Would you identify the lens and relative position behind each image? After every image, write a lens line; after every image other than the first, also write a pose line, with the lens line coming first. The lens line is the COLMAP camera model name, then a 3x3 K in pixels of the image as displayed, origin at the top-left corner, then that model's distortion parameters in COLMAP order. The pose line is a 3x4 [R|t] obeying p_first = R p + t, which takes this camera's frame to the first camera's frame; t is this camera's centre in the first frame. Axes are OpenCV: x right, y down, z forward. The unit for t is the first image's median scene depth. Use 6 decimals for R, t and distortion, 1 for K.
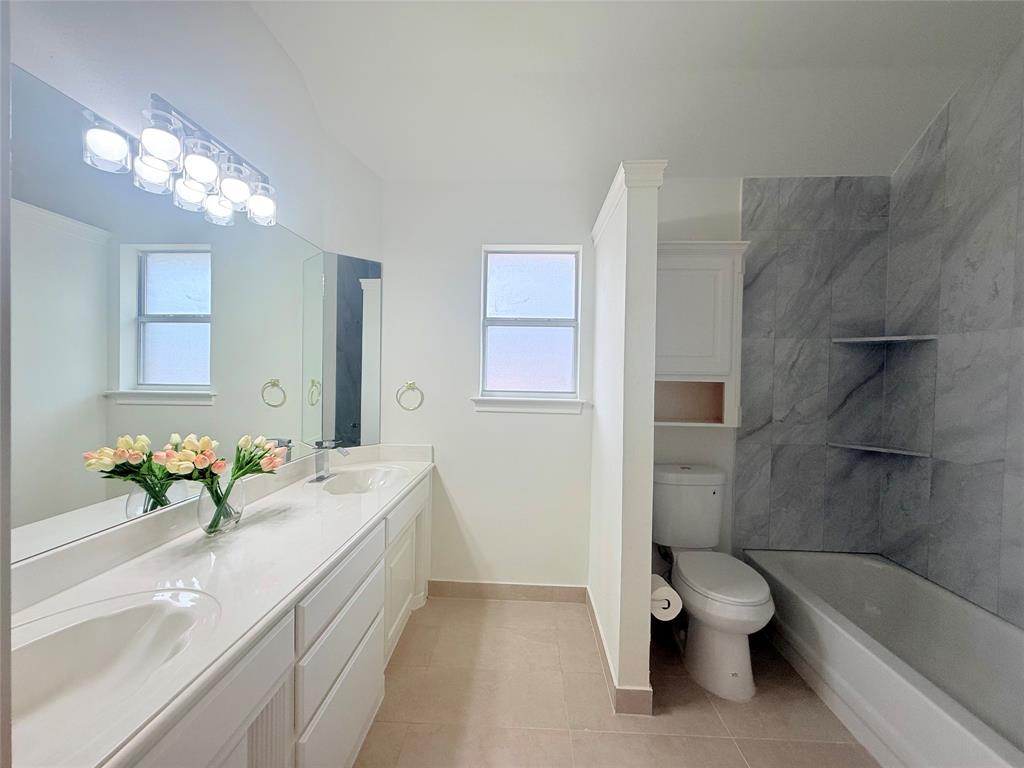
lens RADIAL K [[407.9, 0, 512.1], [0, 407.9, 378.7], [0, 0, 1]] dist [-0.000575, -0.000101]
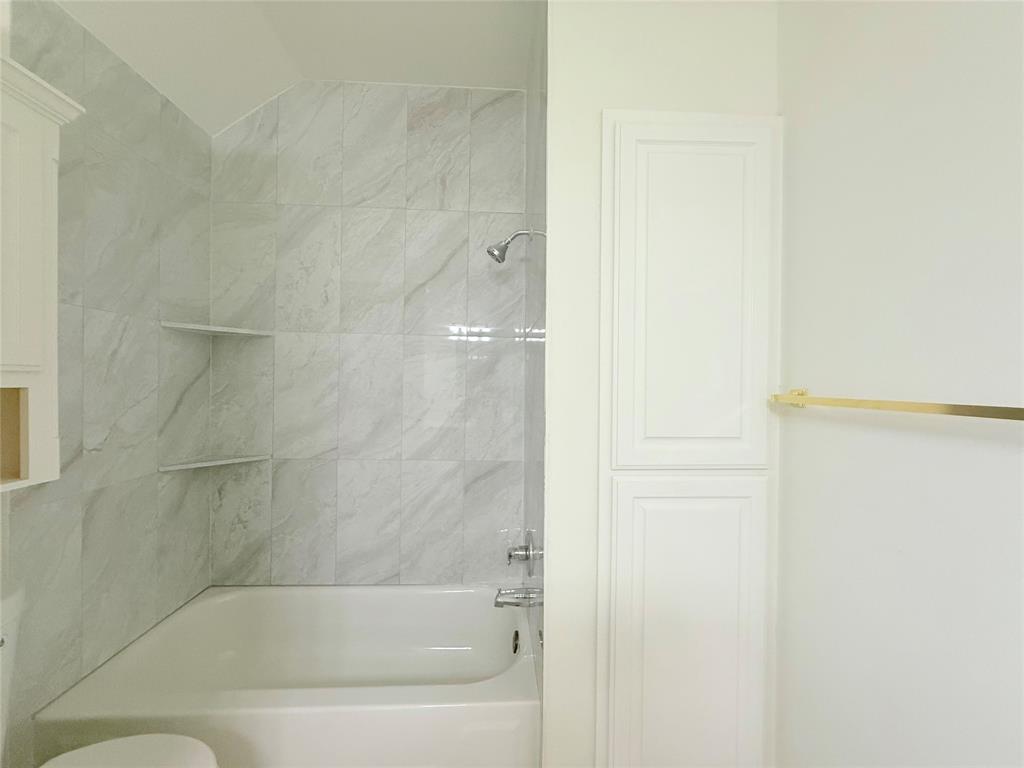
lens RADIAL K [[407.9, 0, 512.6], [0, 407.9, 382.9], [0, 0, 1]] dist [-0.000575, -0.000101]
pose [[-0.092815, -0.023070, 0.995416, 0.018967], [-0.001122, 0.999733, 0.023066, -0.007960], [-0.995683, 0.001024, -0.092816, 0.475204]]
